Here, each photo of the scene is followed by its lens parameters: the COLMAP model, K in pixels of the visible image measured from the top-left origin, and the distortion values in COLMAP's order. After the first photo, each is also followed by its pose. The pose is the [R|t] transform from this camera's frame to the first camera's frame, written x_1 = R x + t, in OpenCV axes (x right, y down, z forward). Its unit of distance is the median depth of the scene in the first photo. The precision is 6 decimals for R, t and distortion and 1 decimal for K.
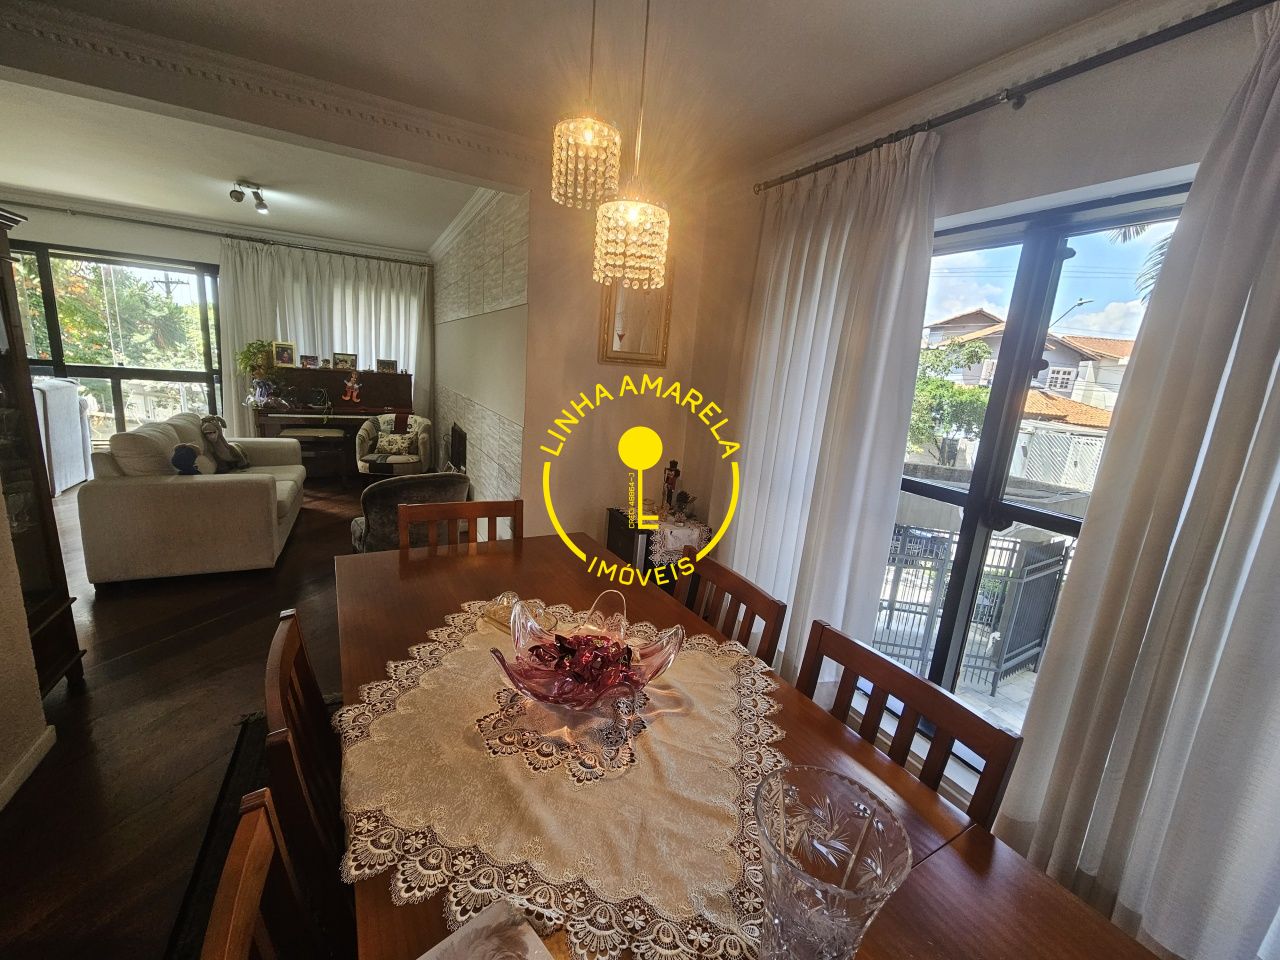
lens RADIAL K [[528.8, 0, 641.0], [0, 528.8, 483.2], [0, 0, 1]] dist [0.000109, 0.000270]
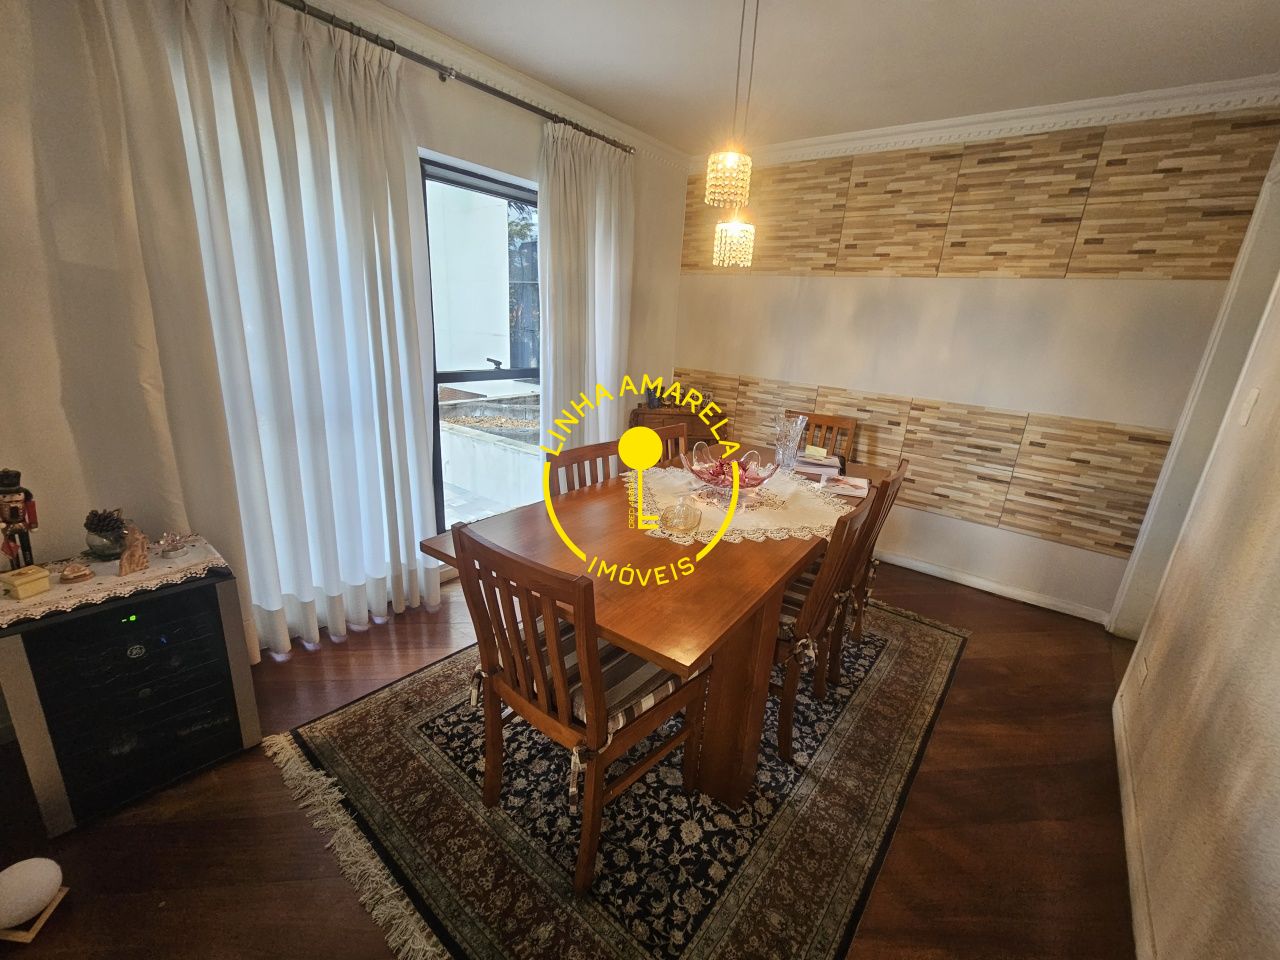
lens RADIAL K [[528.8, 0, 648.8], [0, 528.8, 474.5], [0, 0, 1]] dist [0.000109, 0.000270]
pose [[-0.410626, -0.358769, 0.838255, -0.305511], [0.109597, 0.893251, 0.435994, -0.098284], [-0.905193, 0.270901, -0.327473, 0.365994]]
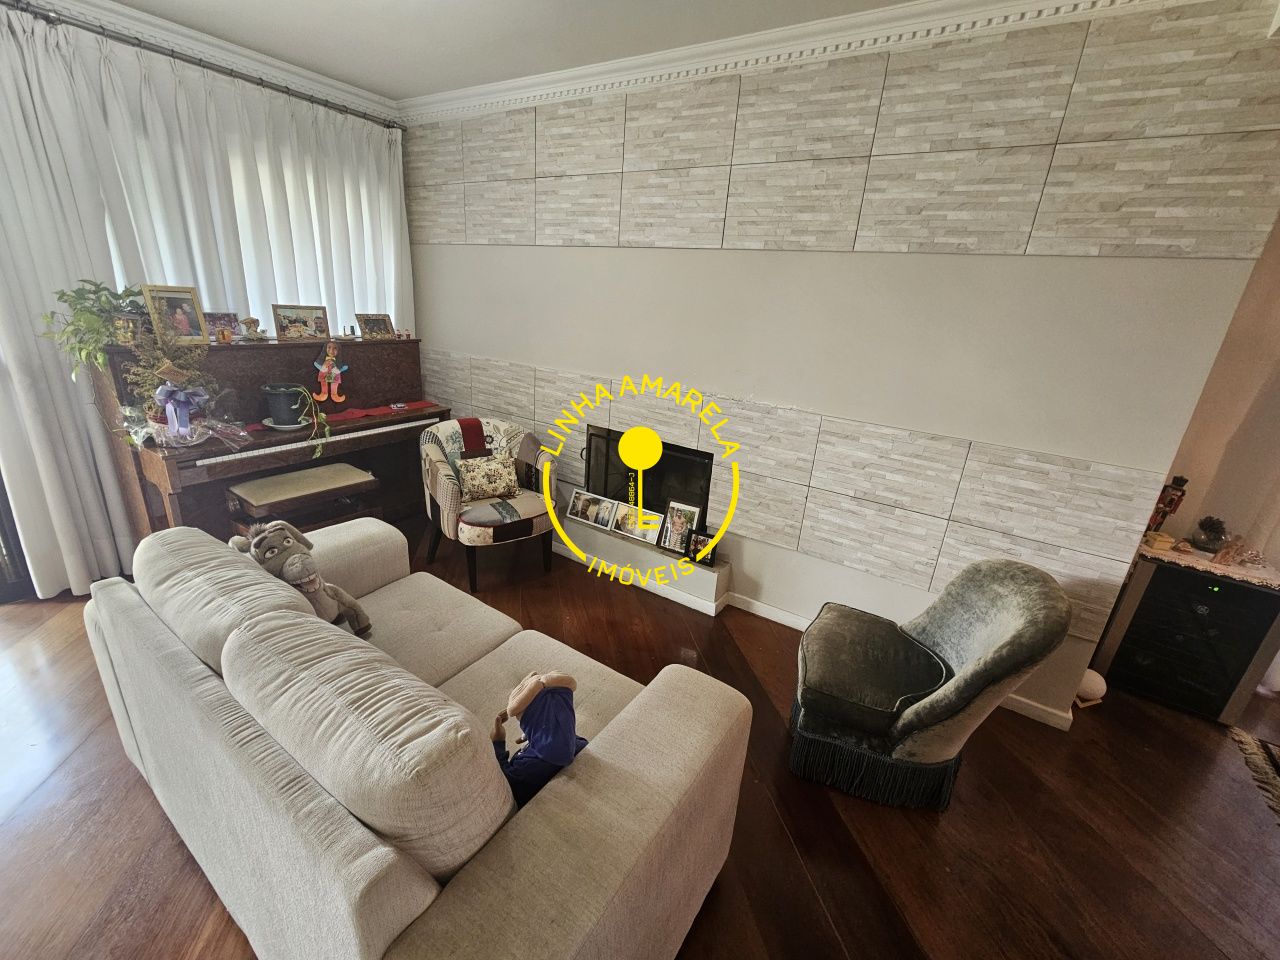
lens RADIAL K [[528.8, 0, 644.1], [0, 528.8, 481.4], [0, 0, 1]] dist [0.000109, 0.000270]
pose [[0.868026, -0.178431, 0.463350, -0.539308], [0.104473, 0.977941, 0.180878, -0.141808], [-0.485403, -0.108600, 0.867519, 0.403860]]
